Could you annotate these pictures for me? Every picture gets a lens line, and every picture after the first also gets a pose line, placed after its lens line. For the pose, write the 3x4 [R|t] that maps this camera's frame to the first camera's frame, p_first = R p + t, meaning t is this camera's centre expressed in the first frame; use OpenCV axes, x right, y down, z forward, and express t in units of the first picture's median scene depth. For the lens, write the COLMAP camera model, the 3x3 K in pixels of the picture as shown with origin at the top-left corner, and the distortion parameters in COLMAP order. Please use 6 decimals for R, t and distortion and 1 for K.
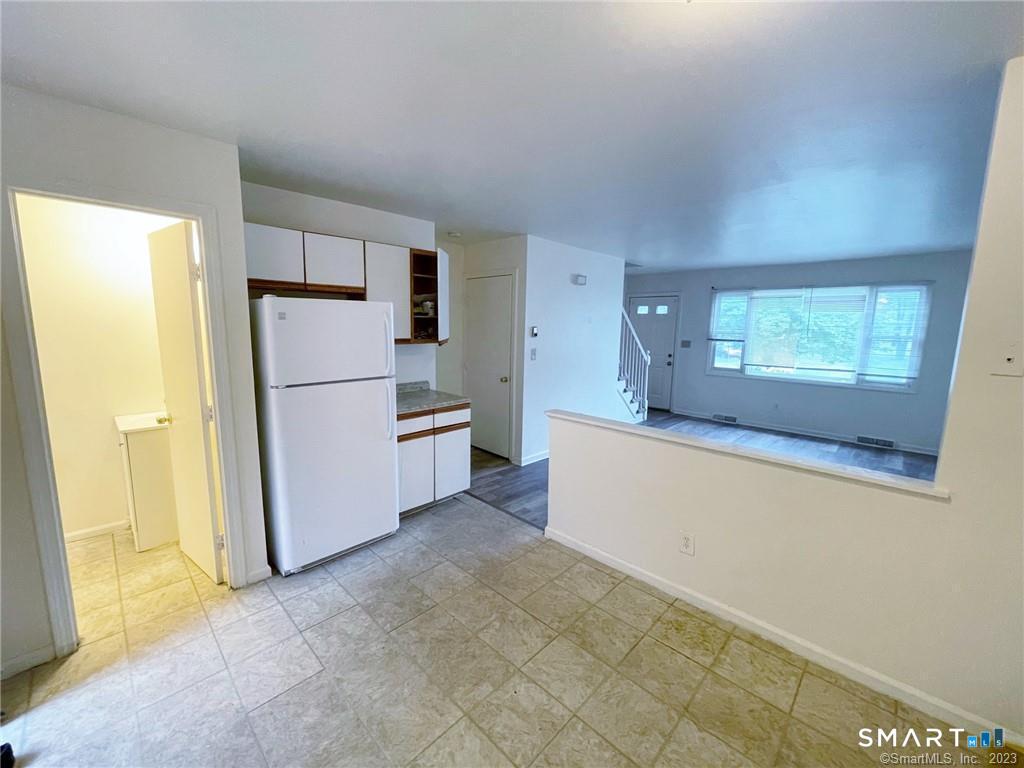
lens RADIAL K [[413.3, 0, 509.5], [0, 413.3, 380.8], [0, 0, 1]] dist [-0.000995, -0.000029]
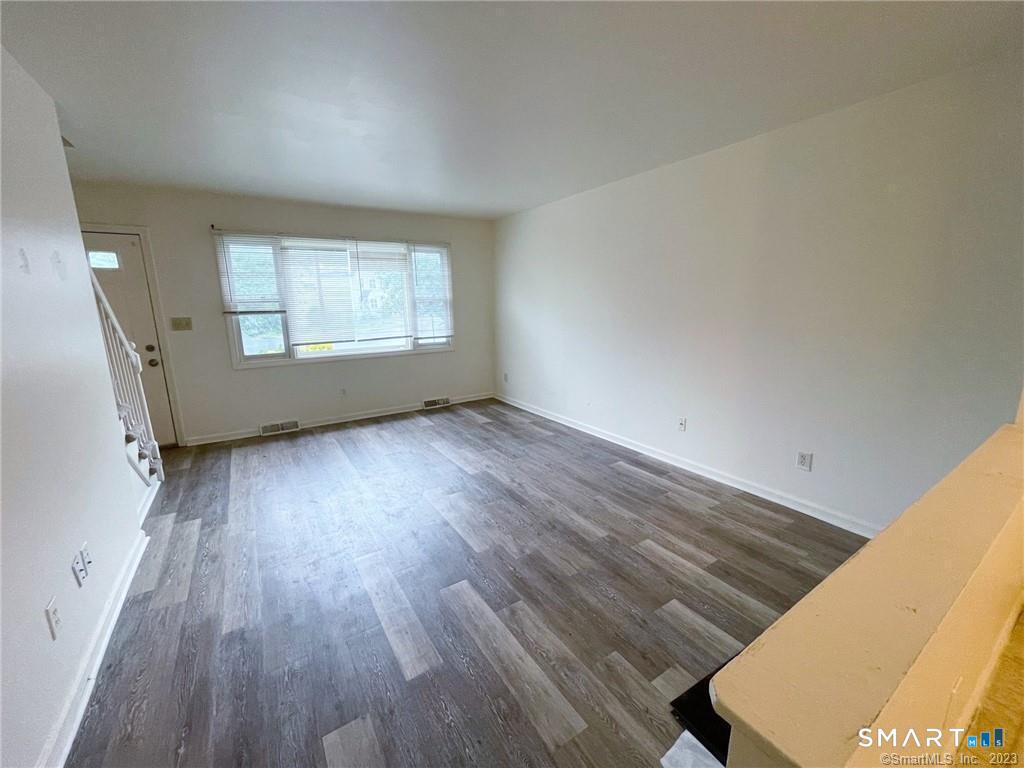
lens RADIAL K [[413.3, 0, 509.6], [0, 413.3, 390.1], [0, 0, 1]] dist [-0.000995, -0.000029]
pose [[0.229042, -0.220033, 0.948222, -0.032368], [0.160559, 0.969315, 0.186145, -0.037853], [-0.960084, 0.109611, 0.257342, 0.483216]]
